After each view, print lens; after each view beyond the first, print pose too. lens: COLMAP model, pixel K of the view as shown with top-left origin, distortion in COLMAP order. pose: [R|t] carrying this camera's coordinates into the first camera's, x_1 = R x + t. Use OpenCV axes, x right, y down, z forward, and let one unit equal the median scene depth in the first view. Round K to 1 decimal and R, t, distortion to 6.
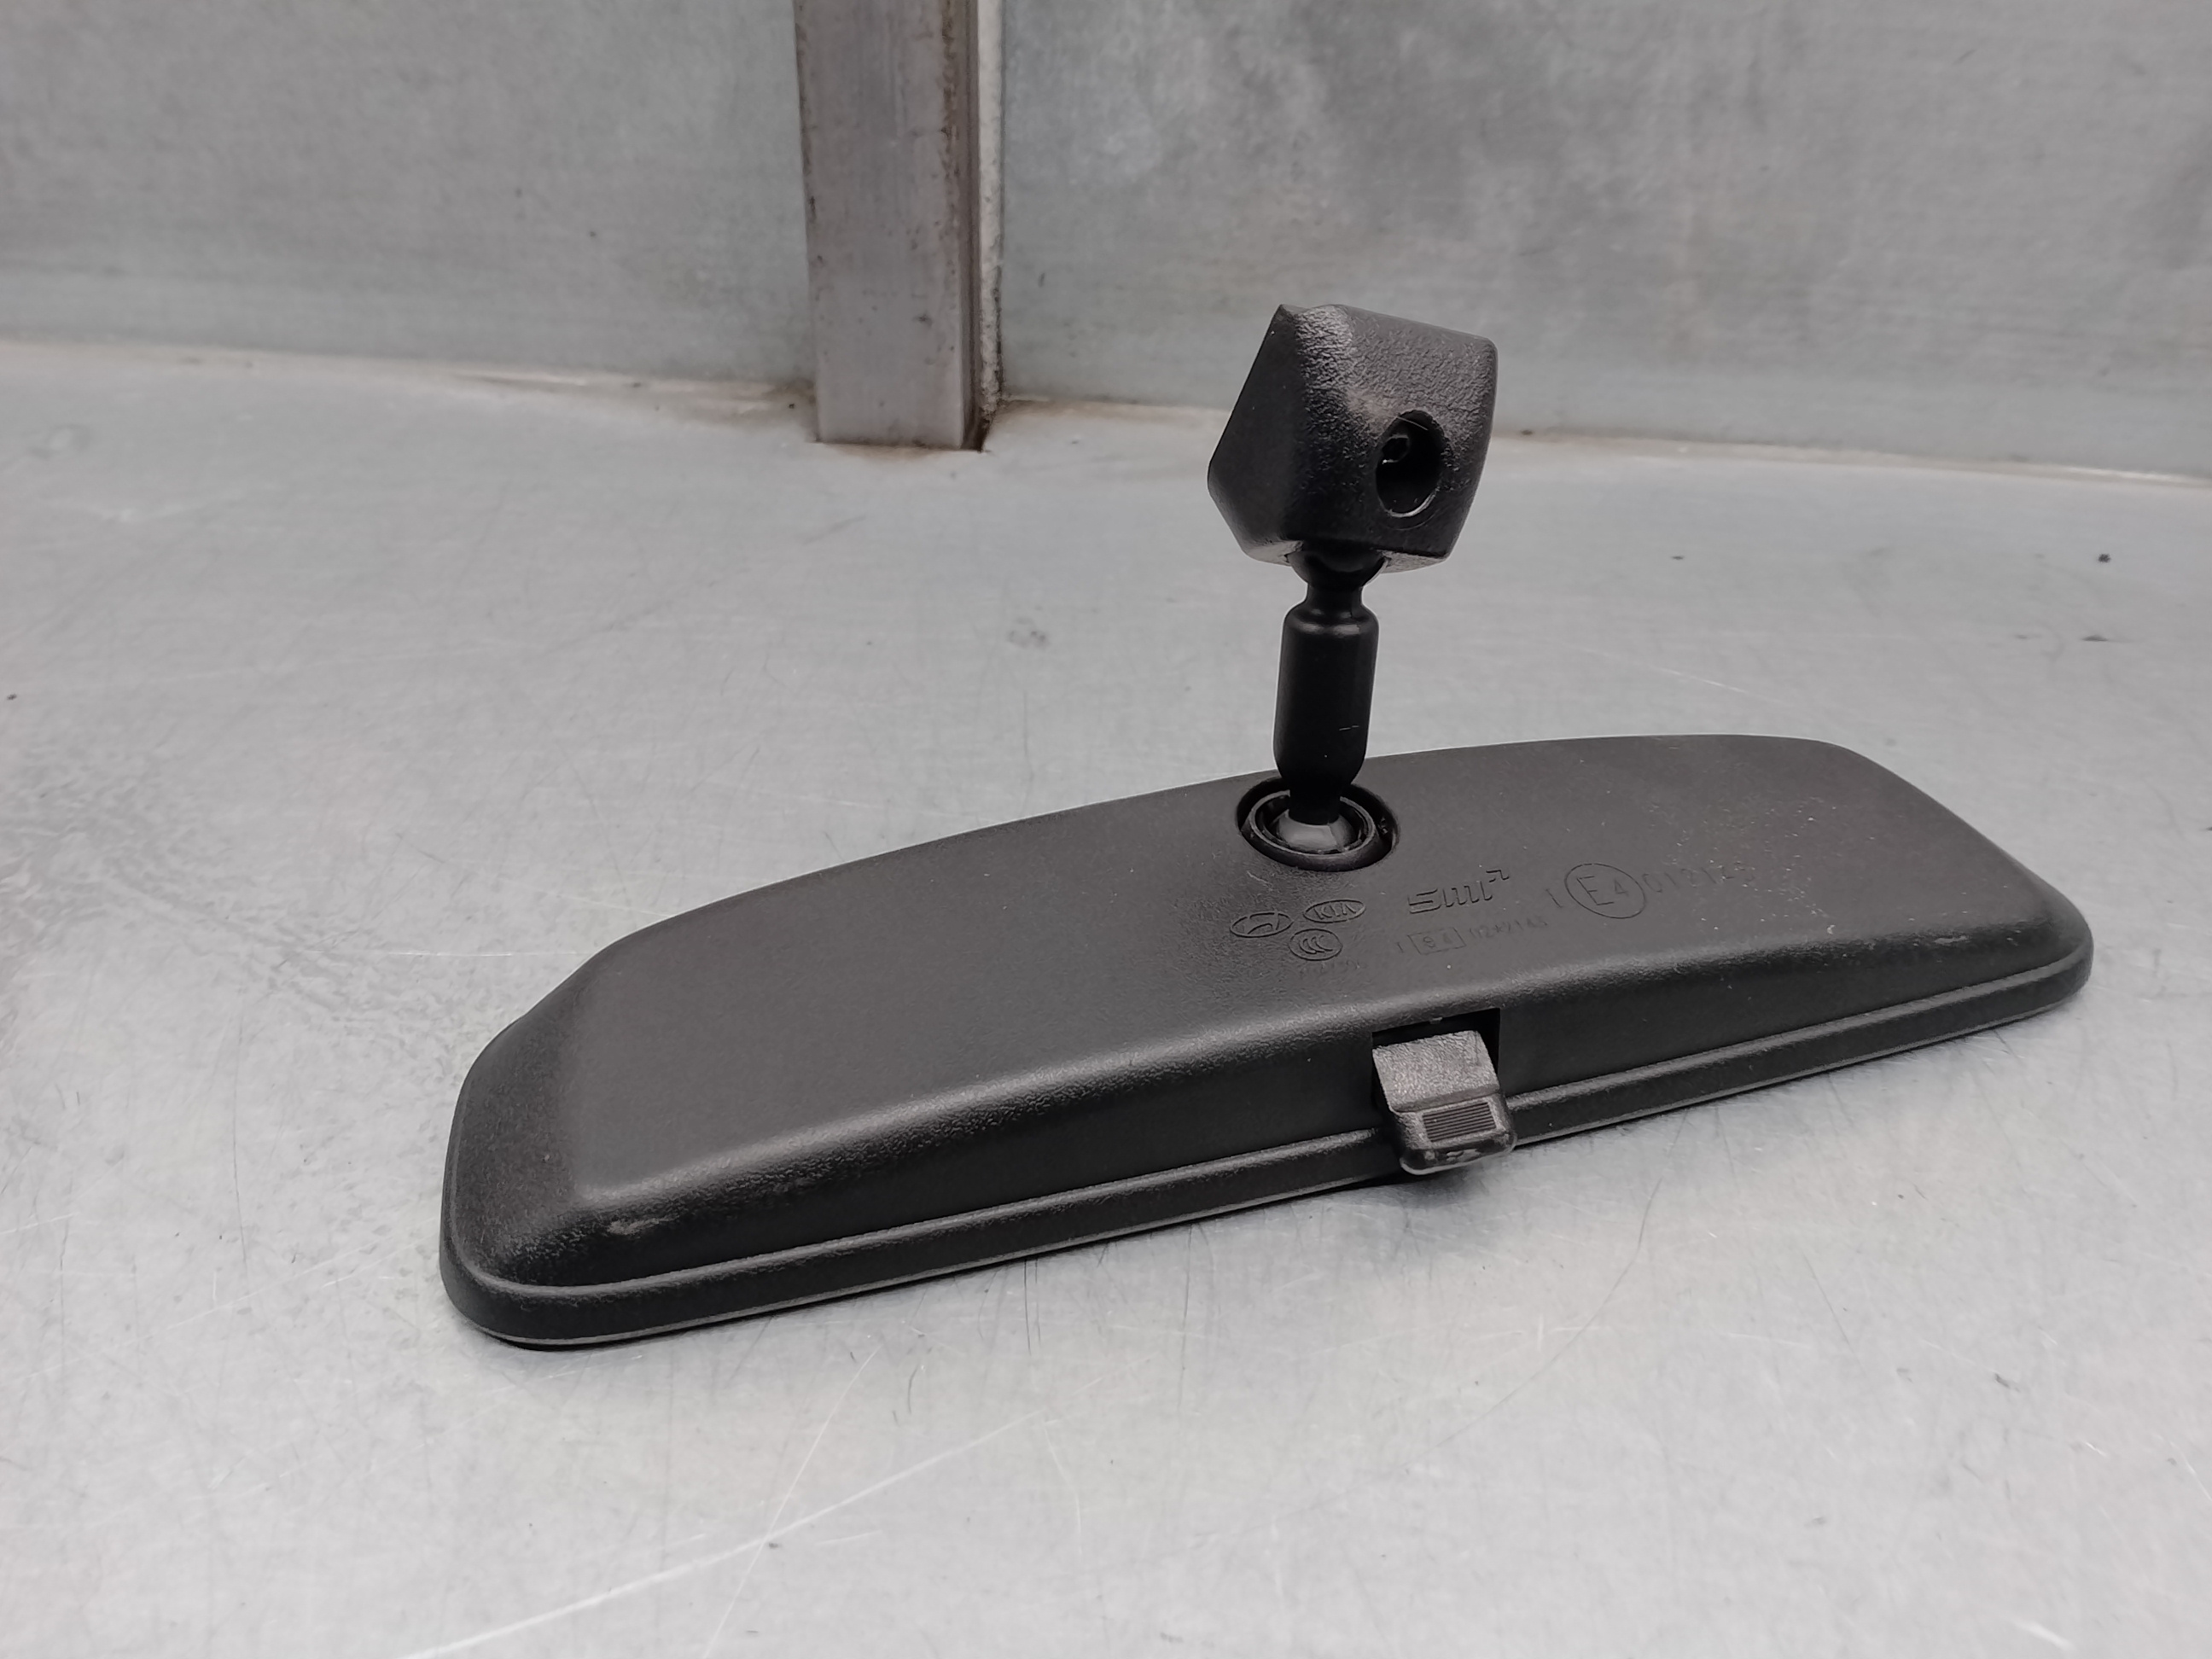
lens RADIAL K [[1807.8, 0, 1119.7], [0, 1807.8, 808.1], [0, 0, 1]] dist [0.025235, -0.102967]
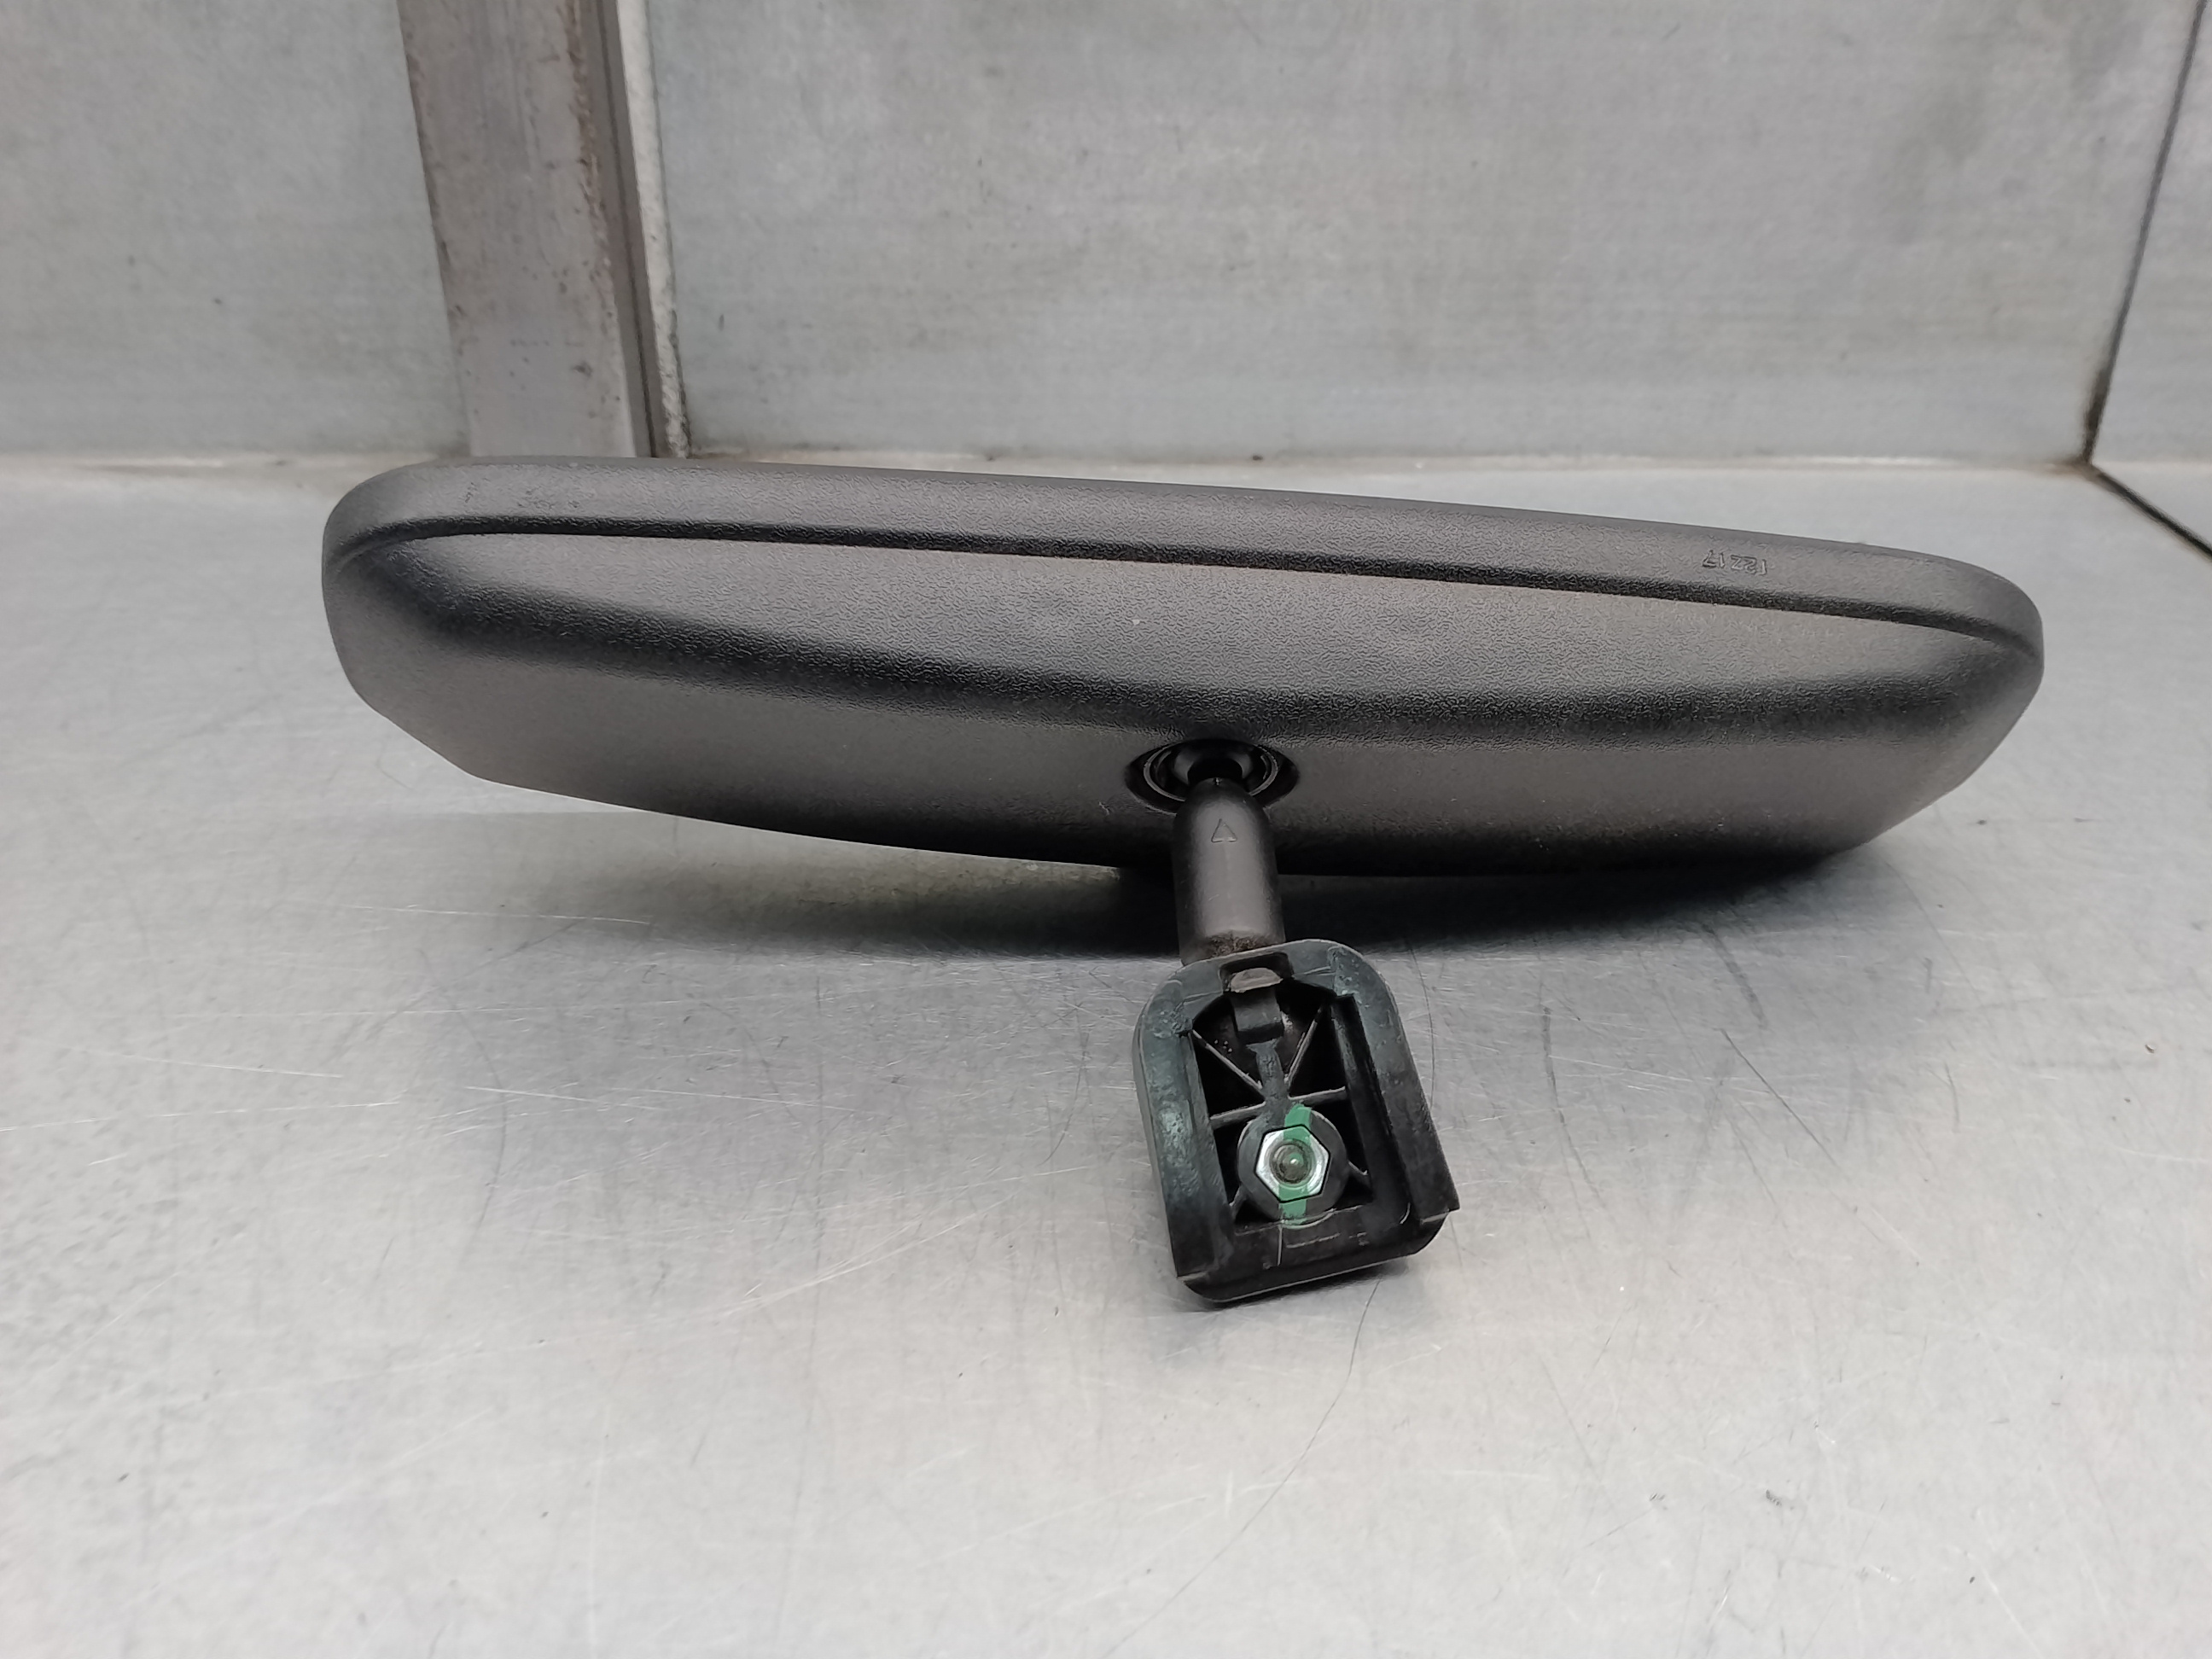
lens RADIAL K [[1807.8, 0, 1120.0], [0, 1807.8, 811.6], [0, 0, 1]] dist [0.025235, -0.102967]
pose [[0.993538, -0.074935, 0.085242, 0.065741], [0.077900, 0.996447, -0.032001, 0.001113], [-0.082541, 0.038435, 0.995846, 0.082591]]
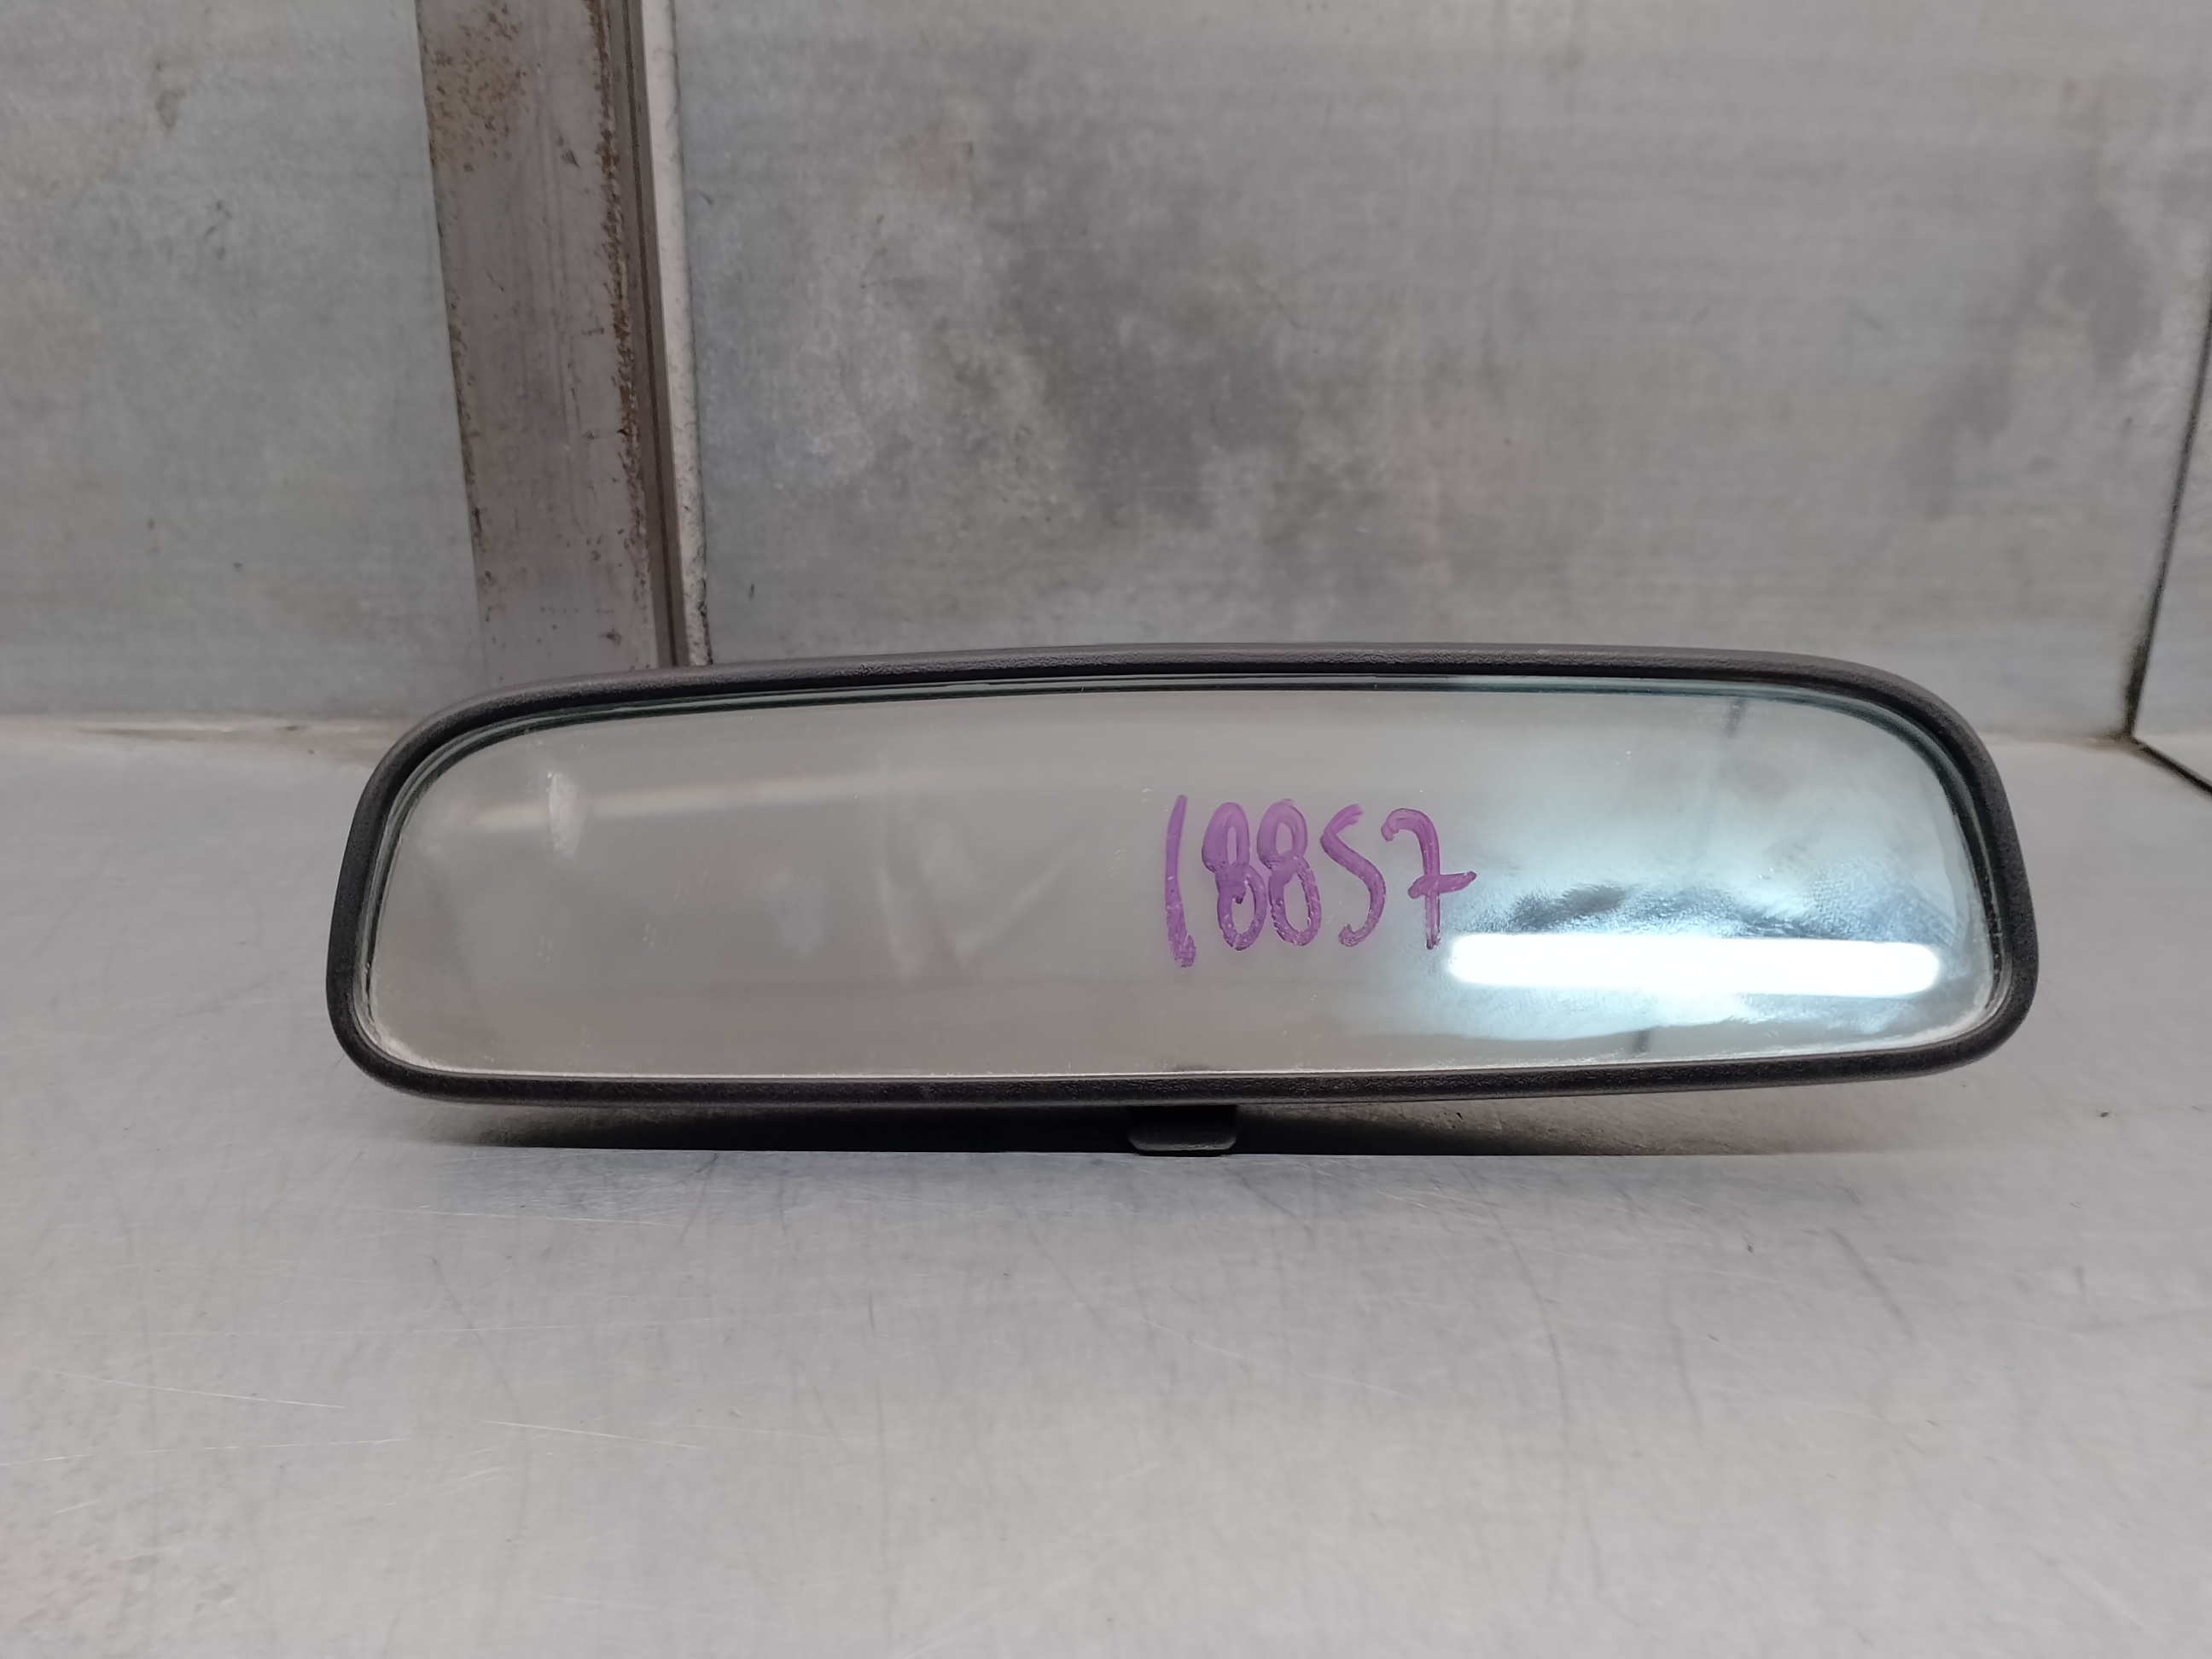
lens RADIAL K [[1807.8, 0, 1119.6], [0, 1807.8, 800.2], [0, 0, 1]] dist [0.025235, -0.102967]
pose [[0.992210, -0.057429, 0.110552, 0.036631], [0.076888, 0.980525, -0.180716, -0.011101], [-0.098021, 0.187808, 0.977302, 0.121578]]
